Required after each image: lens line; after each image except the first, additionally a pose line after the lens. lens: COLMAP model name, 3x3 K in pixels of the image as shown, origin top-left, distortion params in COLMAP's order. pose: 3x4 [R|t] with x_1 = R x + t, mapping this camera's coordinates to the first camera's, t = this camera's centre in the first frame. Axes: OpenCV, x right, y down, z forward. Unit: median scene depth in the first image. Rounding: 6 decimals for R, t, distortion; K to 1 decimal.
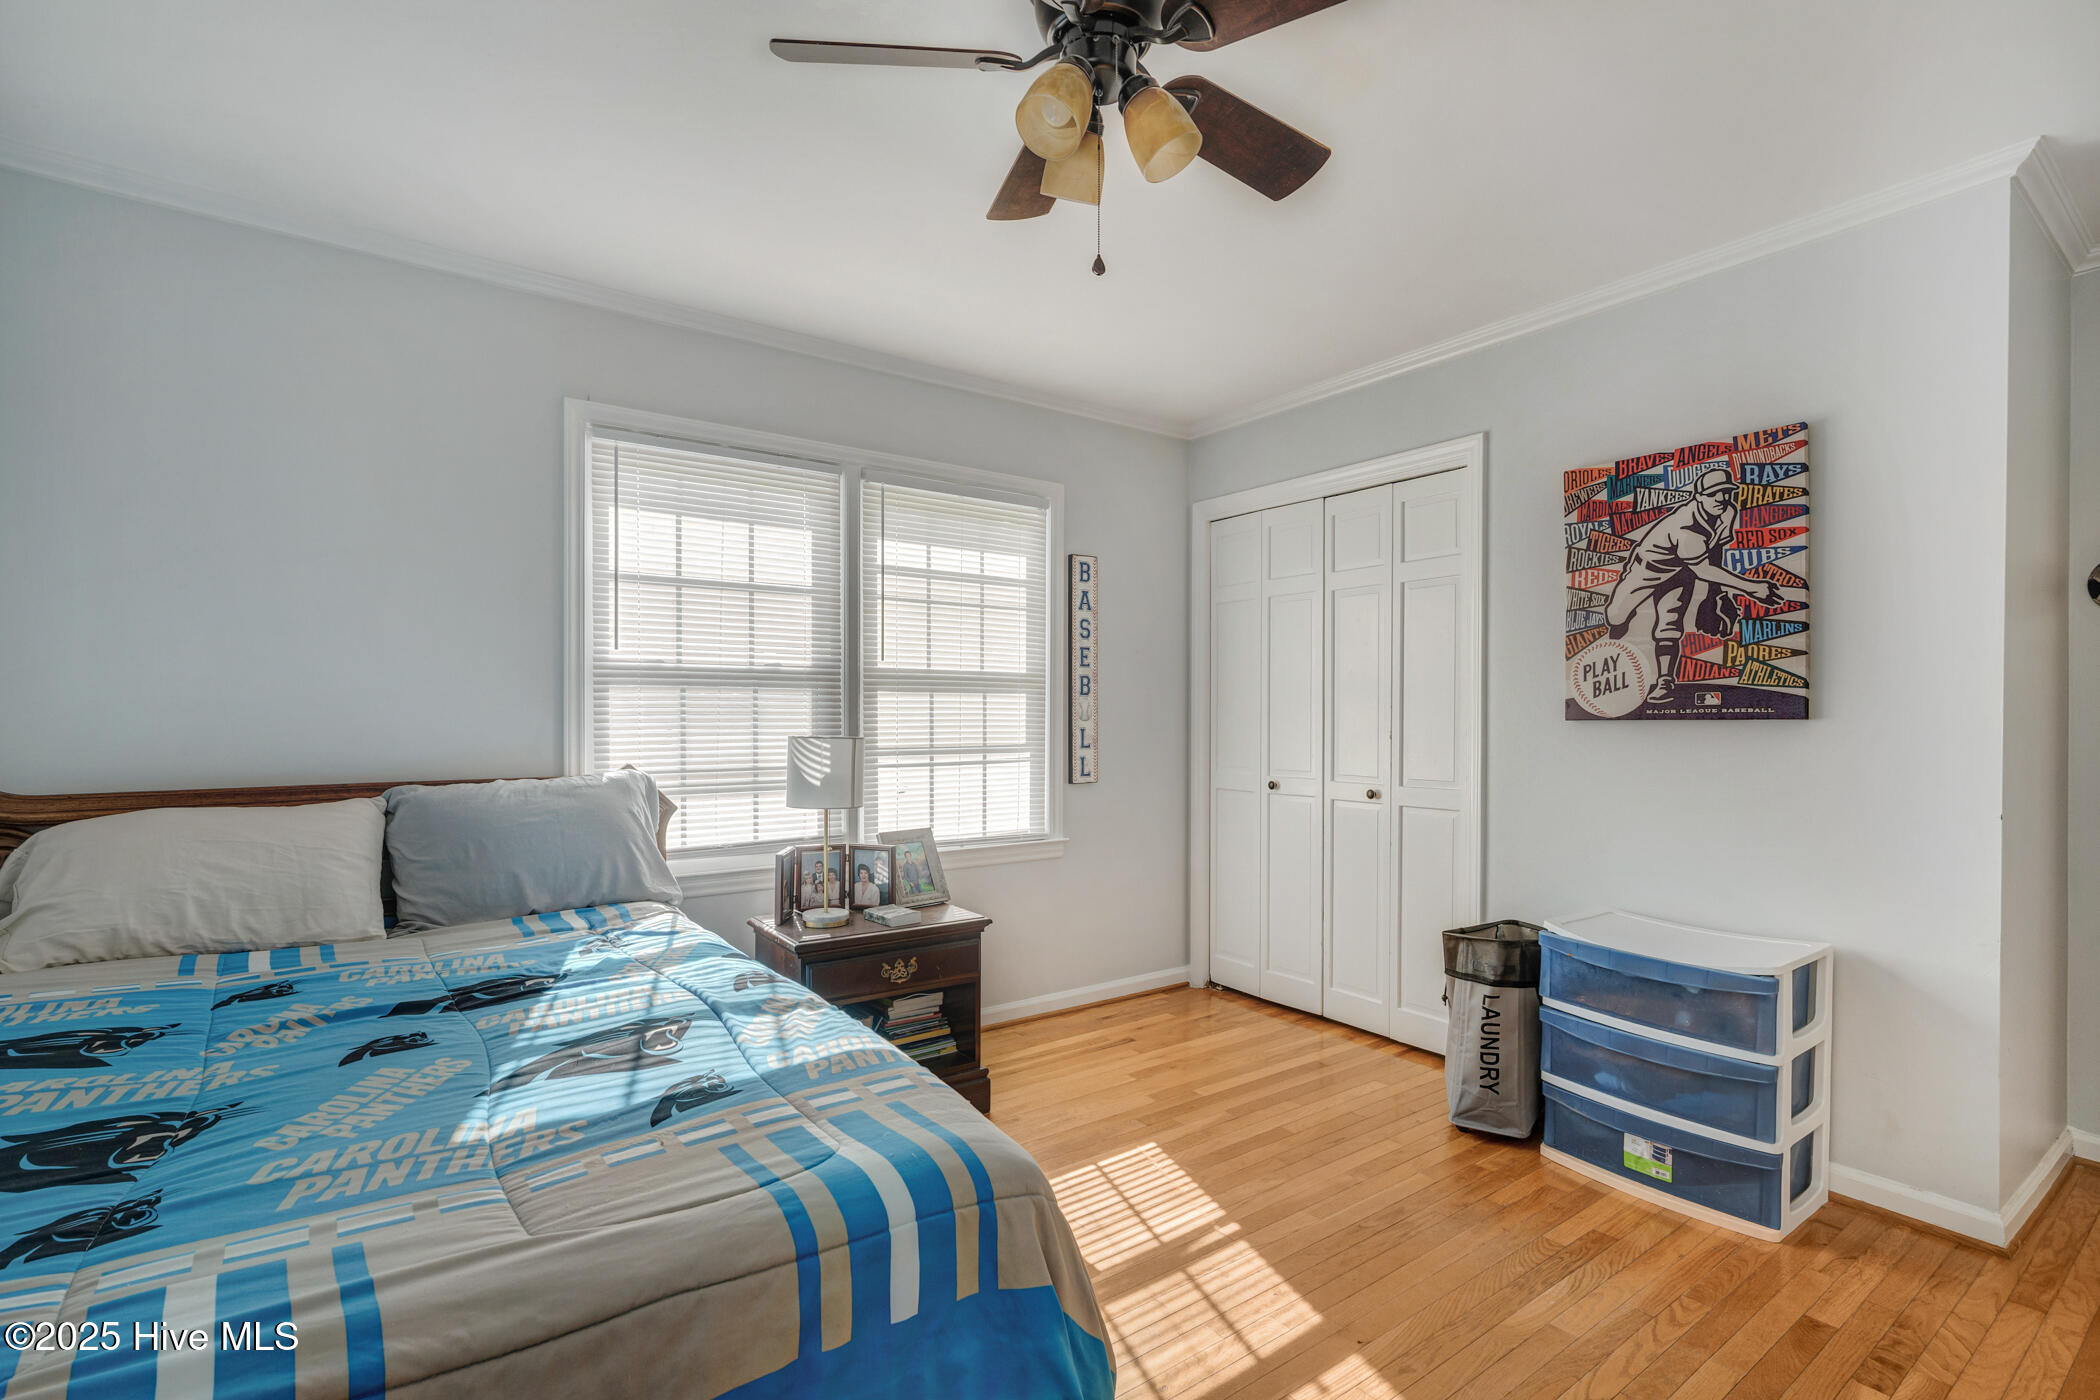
lens RADIAL K [[963.7, 0, 1051.5], [0, 963.7, 725.8], [0, 0, 1]] dist [-0.014433, -0.000243]
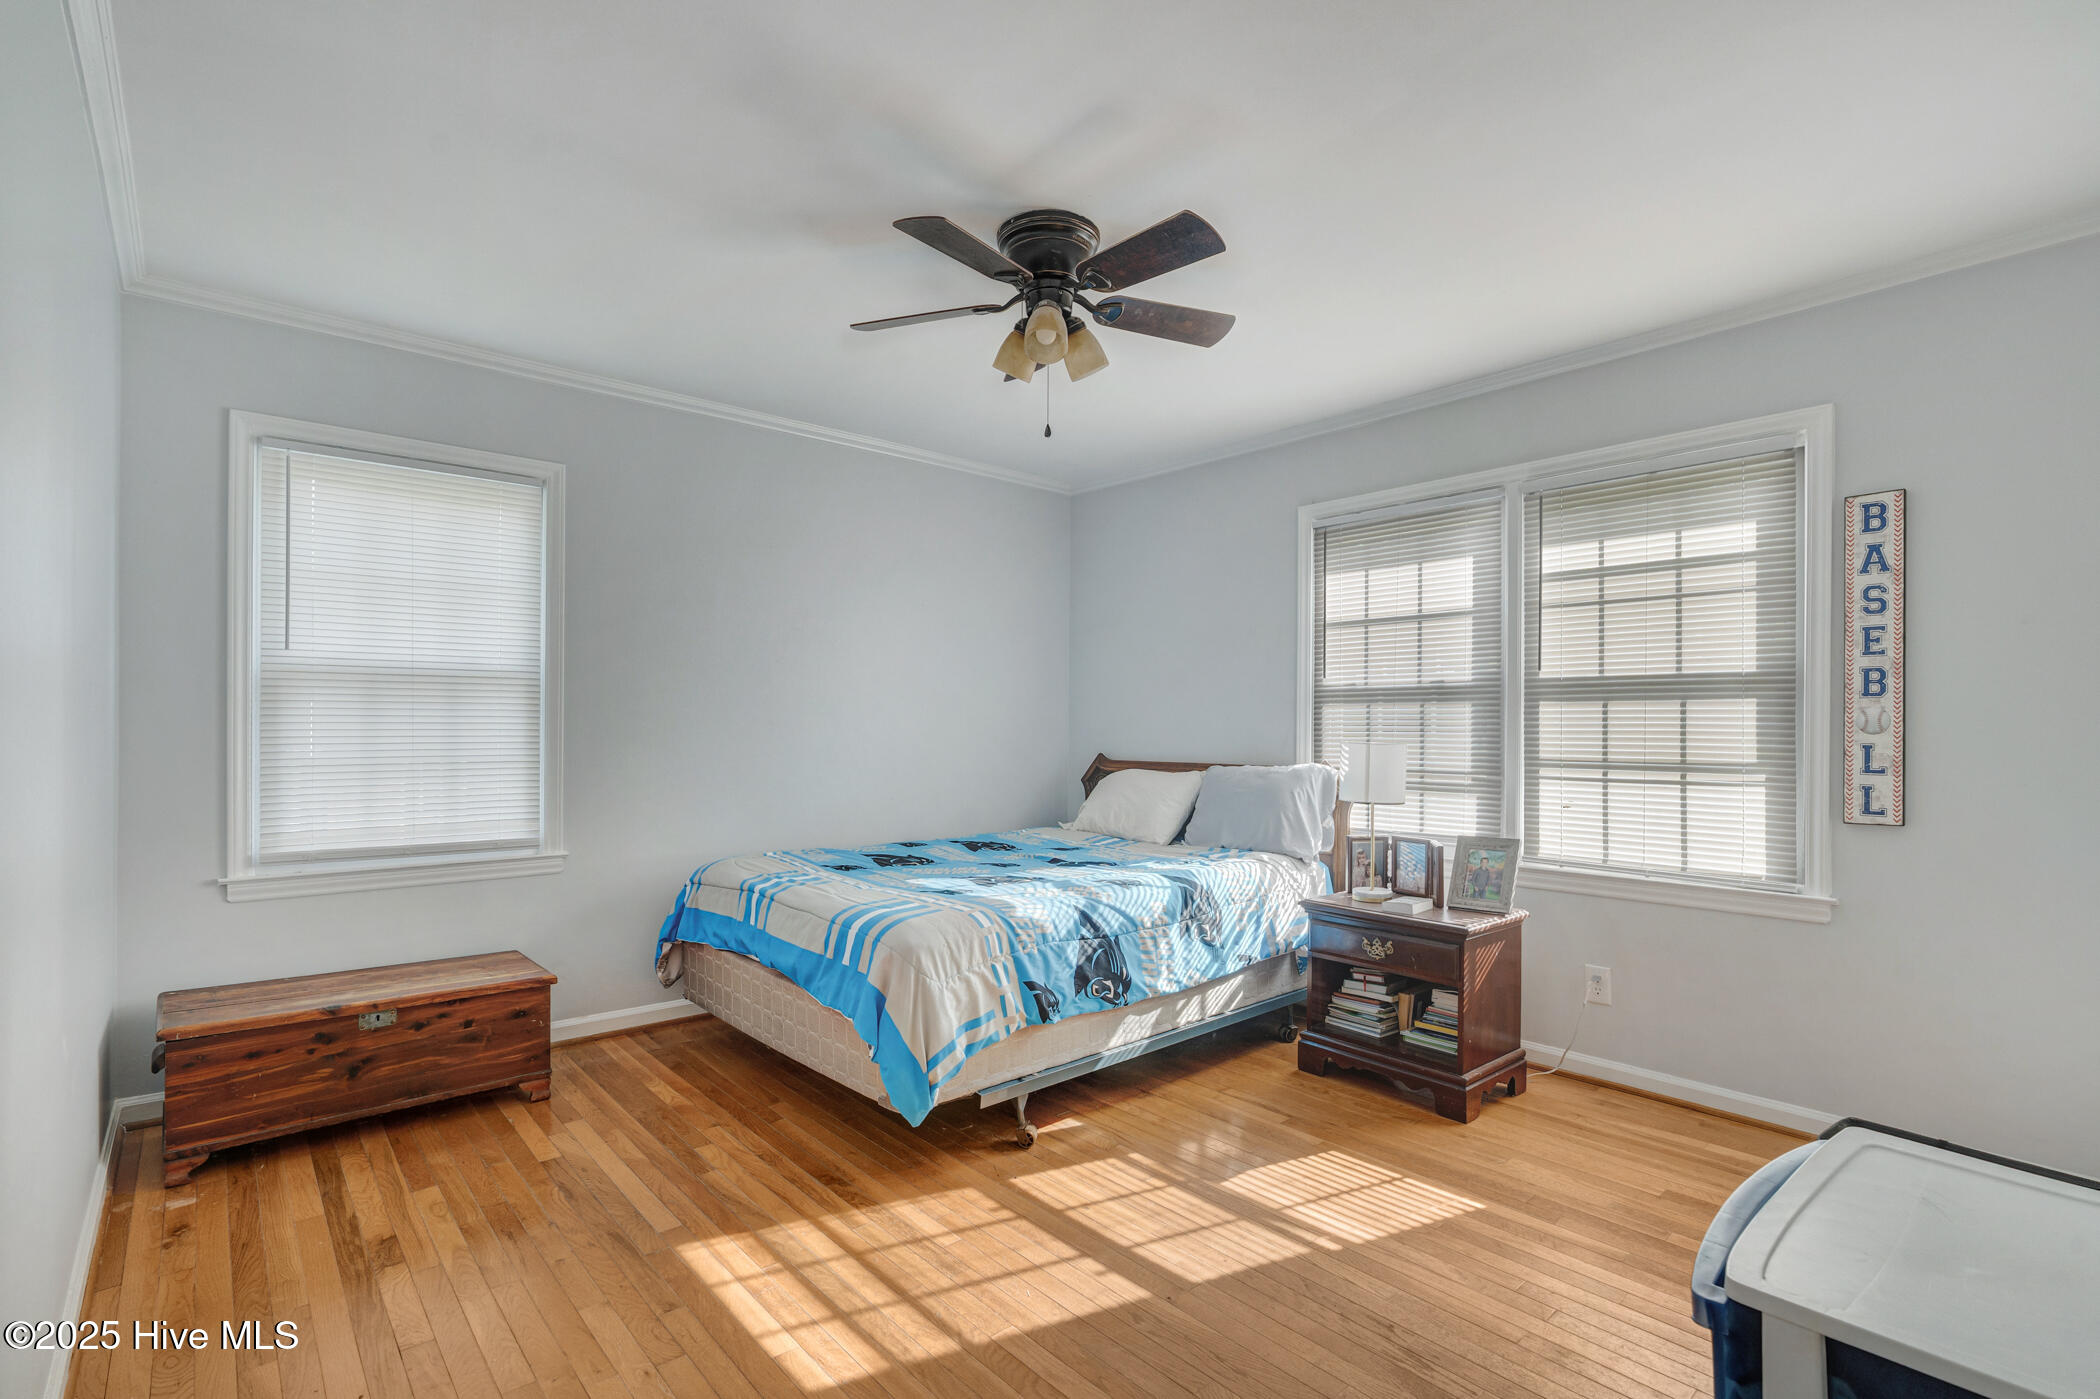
lens RADIAL K [[963.7, 0, 1051.5], [0, 963.7, 725.3], [0, 0, 1]] dist [-0.014433, -0.000243]
pose [[0.093221, -0.005320, -0.995631, 0.702019], [-0.016002, 0.999849, -0.006840, 0.002880], [0.995517, 0.016569, 0.093122, 0.381277]]
